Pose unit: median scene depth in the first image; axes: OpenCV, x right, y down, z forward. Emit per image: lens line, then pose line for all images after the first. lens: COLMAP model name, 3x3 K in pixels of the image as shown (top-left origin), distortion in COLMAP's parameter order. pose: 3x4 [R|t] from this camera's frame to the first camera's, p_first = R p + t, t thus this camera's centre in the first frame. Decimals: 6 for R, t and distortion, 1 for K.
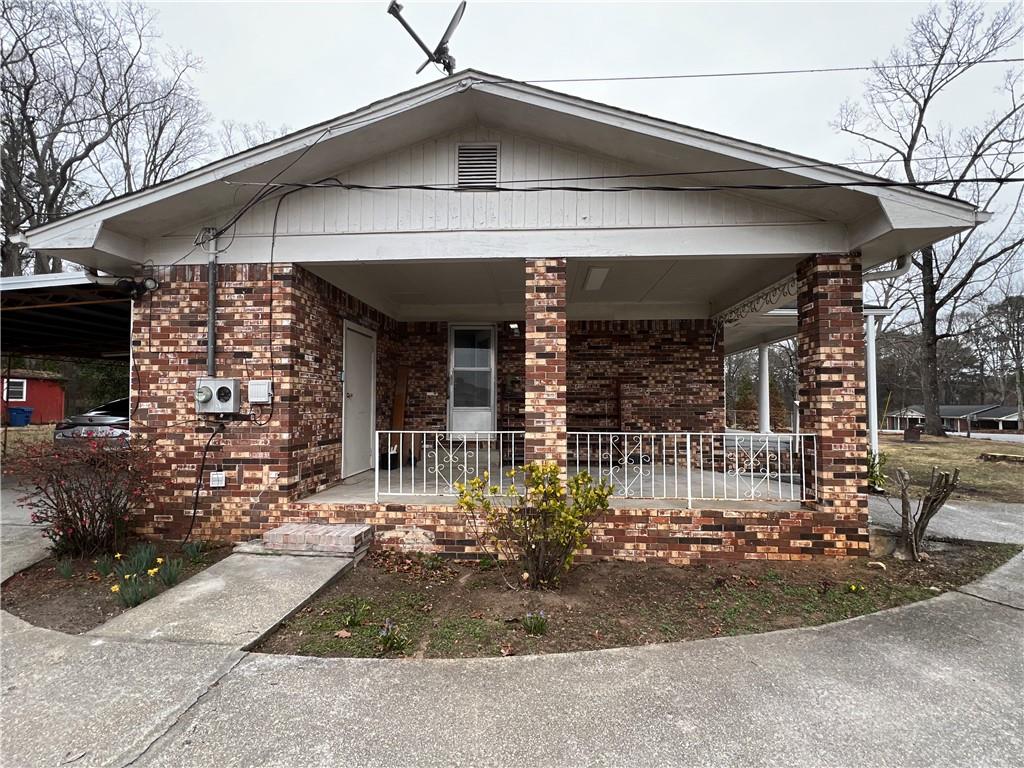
lens RADIAL K [[478.4, 0, 512.0], [0, 478.4, 384.0], [0, 0, 1]] dist [-0.000071, -0.000004]
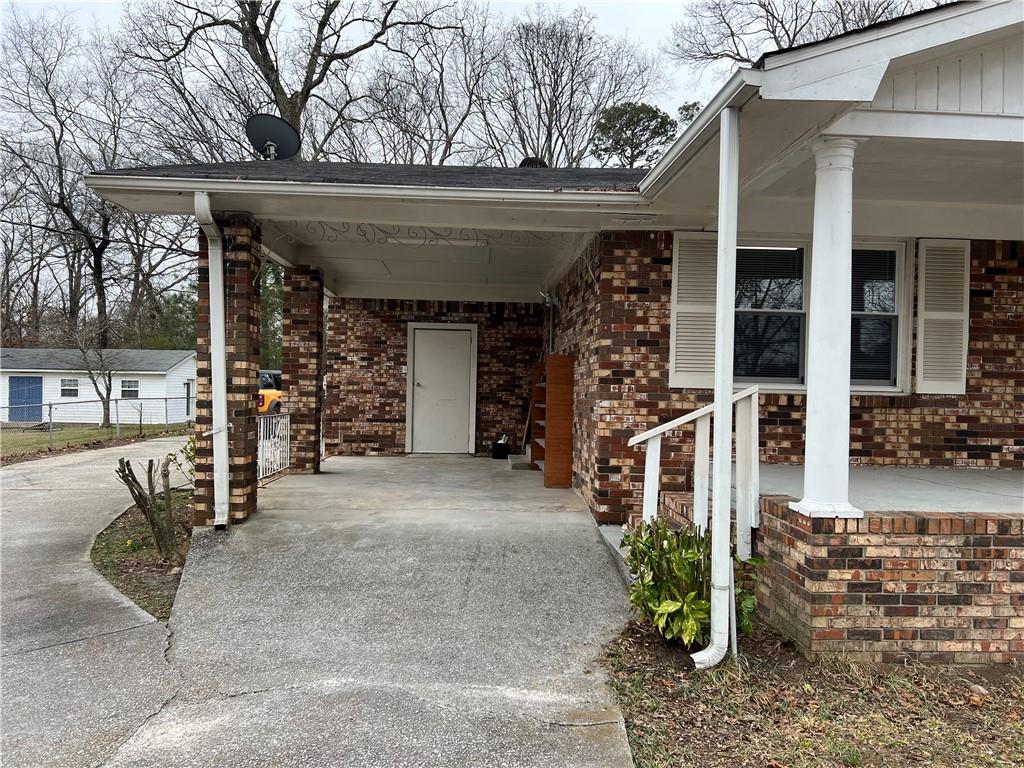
lens RADIAL K [[770.8, 0, 512.0], [0, 770.8, 384.0], [0, 0, 1]] dist [0.000300, -0.000078]
pose [[0.119490, -0.012959, -0.992751, 1.950499], [0.027105, 0.999585, -0.009786, 0.057748], [0.992465, -0.025740, 0.119791, 1.226177]]
